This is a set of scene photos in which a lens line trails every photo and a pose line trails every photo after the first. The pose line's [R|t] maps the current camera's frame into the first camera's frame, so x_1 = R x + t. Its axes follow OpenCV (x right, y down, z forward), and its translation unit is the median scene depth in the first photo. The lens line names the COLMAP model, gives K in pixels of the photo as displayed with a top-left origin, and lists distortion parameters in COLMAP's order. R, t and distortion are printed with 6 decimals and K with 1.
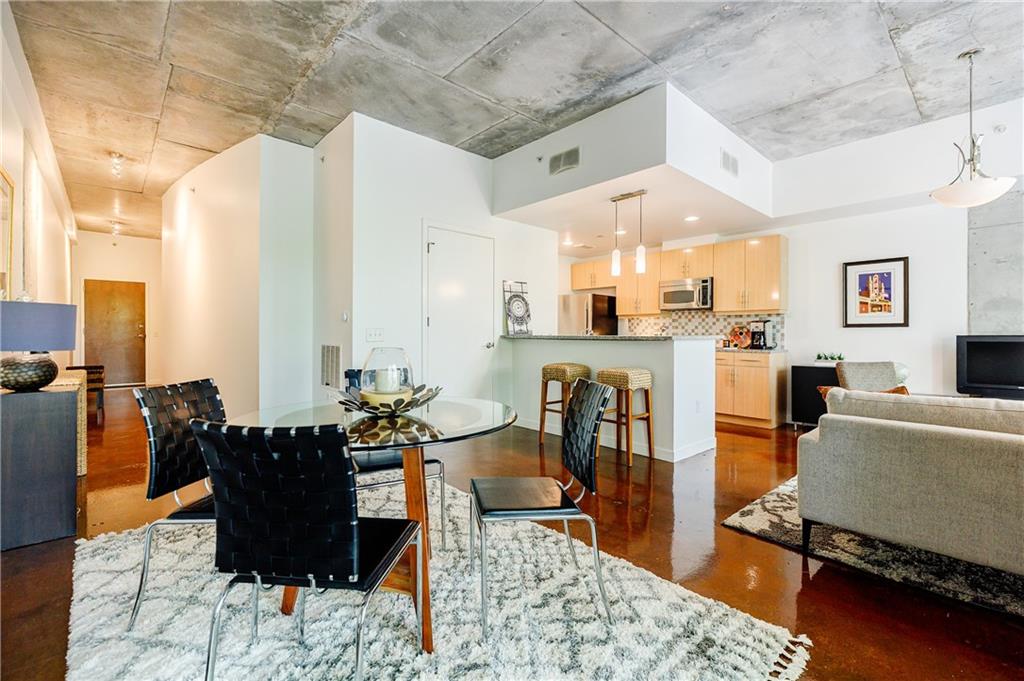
lens RADIAL K [[439.8, 0, 521.6], [0, 439.8, 332.7], [0, 0, 1]] dist [0.002525, -0.000604]
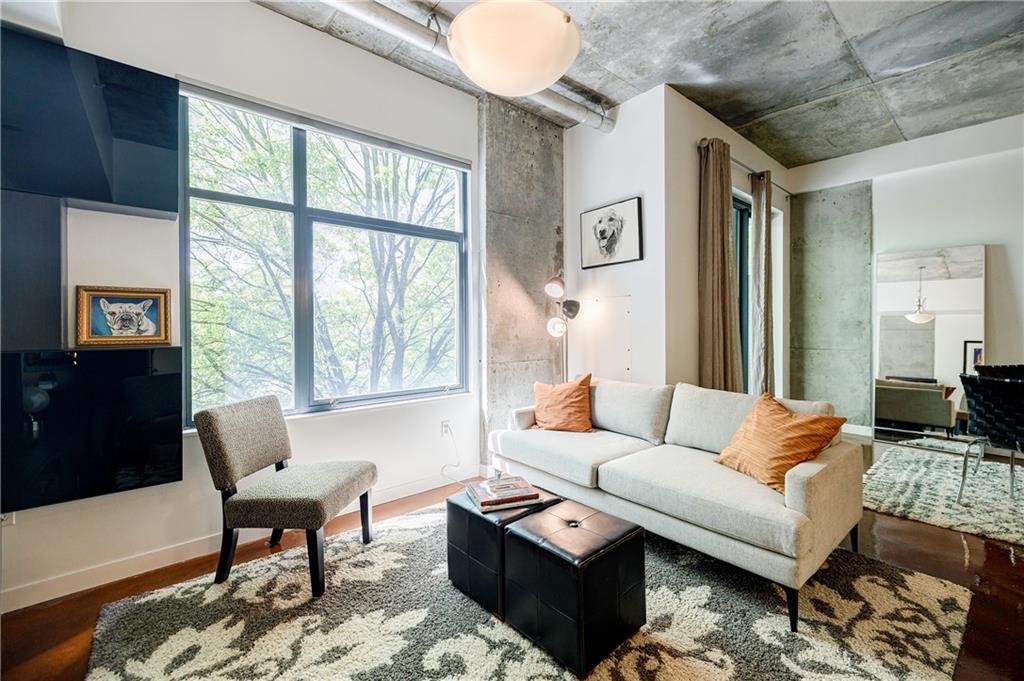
lens RADIAL K [[431.4, 0, 511.7], [0, 431.4, 325.8], [0, 0, 1]] dist [0.004331, 0.000097]
pose [[-0.999469, 0.002090, 0.032514, 0.635876], [0.001980, 0.999992, -0.003415, -0.021546], [-0.032521, -0.003349, -0.999465, 0.917779]]
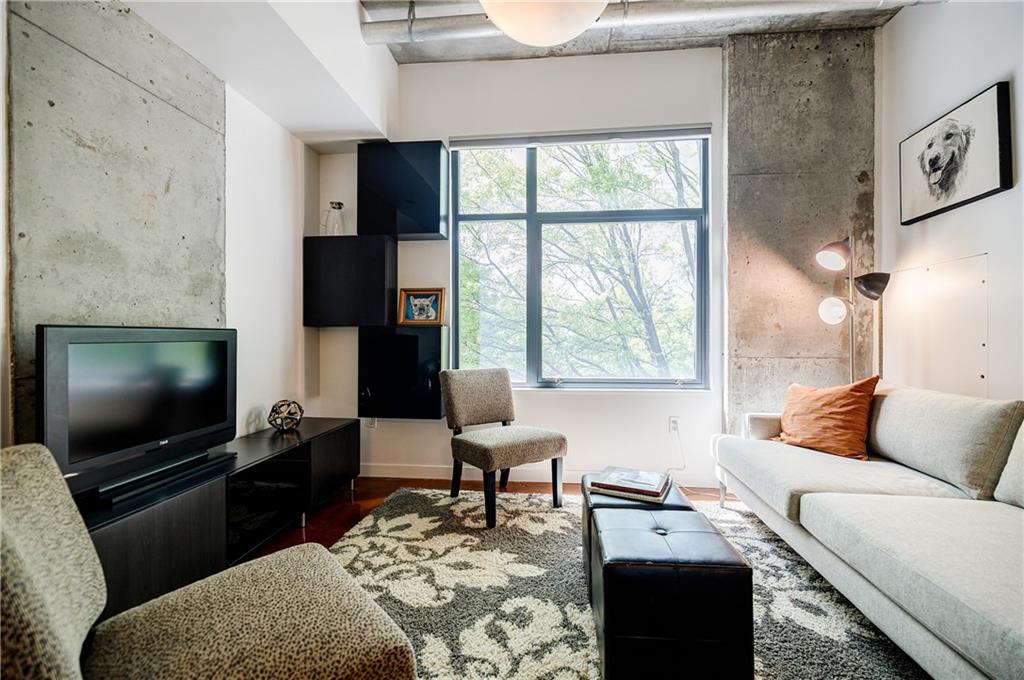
lens RADIAL K [[431.4, 0, 521.9], [0, 431.4, 335.2], [0, 0, 1]] dist [0.004331, 0.000097]
pose [[-0.664393, 0.000079, 0.747384, 0.446612], [-0.005254, 0.999975, -0.004776, 0.011658], [-0.747365, -0.007100, -0.664375, 0.822897]]
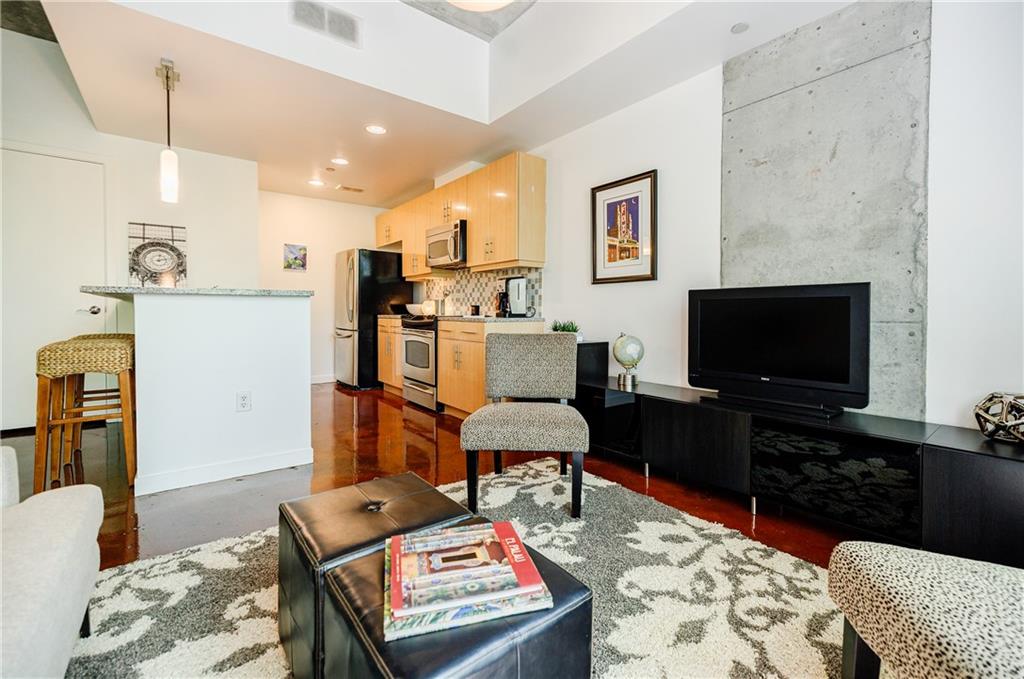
lens RADIAL K [[431.4, 0, 522.9], [0, 431.4, 319.6], [0, 0, 1]] dist [0.004331, 0.000097]
pose [[0.997167, 0.001319, -0.075211, 0.696954], [0.000269, 0.999777, 0.021095, 0.029652], [0.075222, -0.021055, 0.996944, 0.339706]]
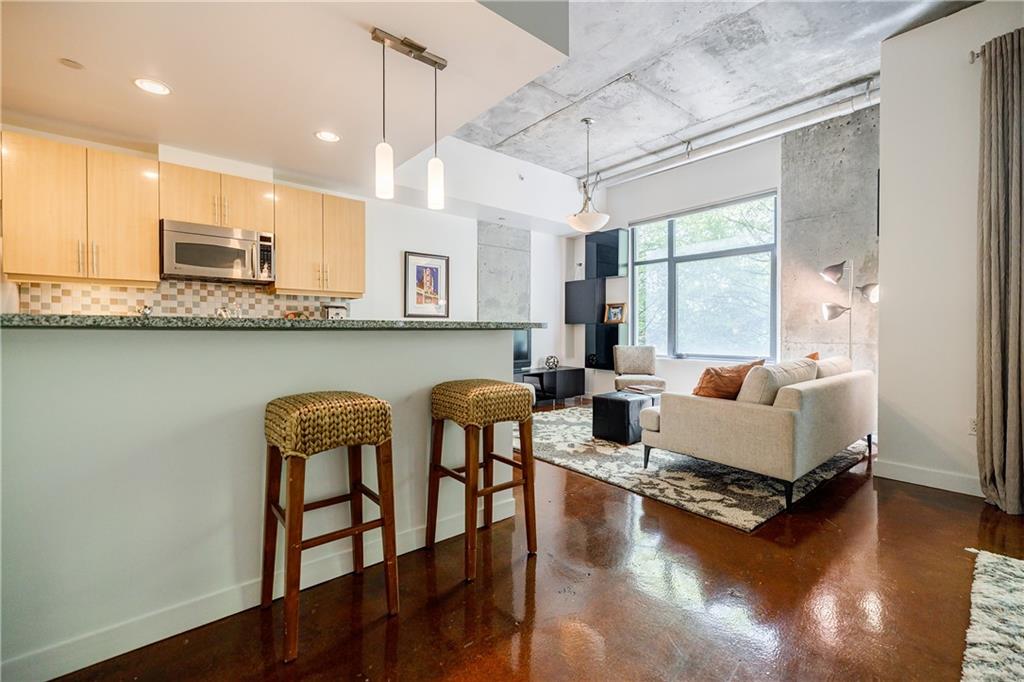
lens RADIAL K [[431.4, 0, 518.4], [0, 431.4, 333.4], [0, 0, 1]] dist [0.004331, 0.000097]
pose [[0.044667, -0.012080, 0.998929, -0.224044], [-0.004781, 0.999913, 0.012306, 0.011059], [-0.998990, -0.005326, 0.044605, 0.729389]]
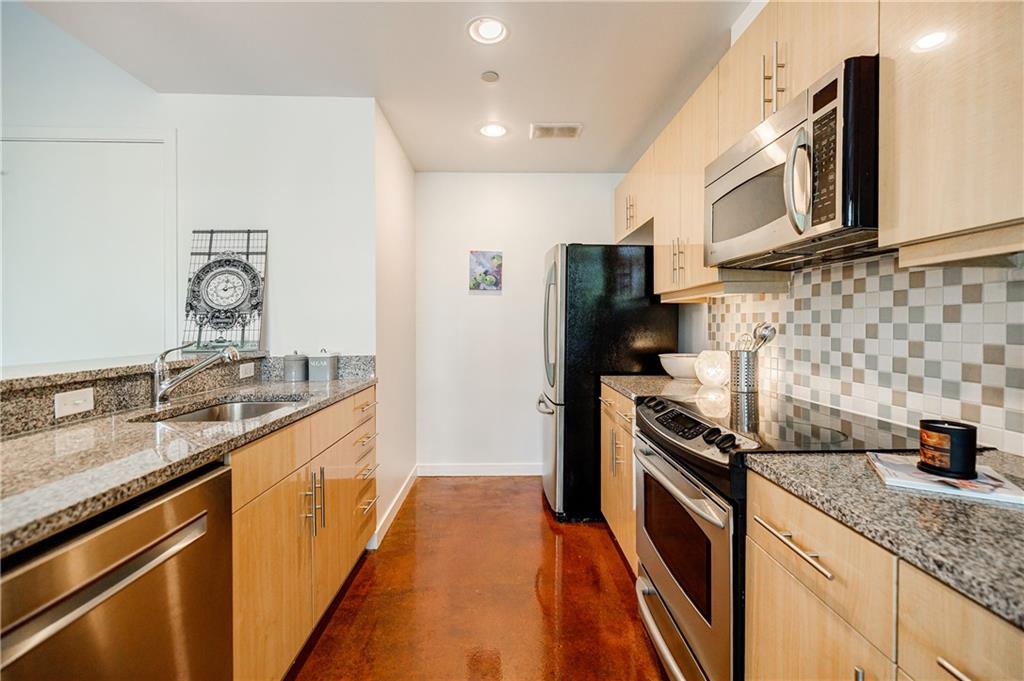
lens RADIAL K [[439.8, 0, 511.0], [0, 439.8, 329.5], [0, 0, 1]] dist [0.002525, -0.000604]
pose [[0.746854, 0.003398, -0.664979, 0.529480], [0.003025, 0.999959, 0.008507, -0.020199], [0.664981, -0.008365, 0.746813, 0.913478]]
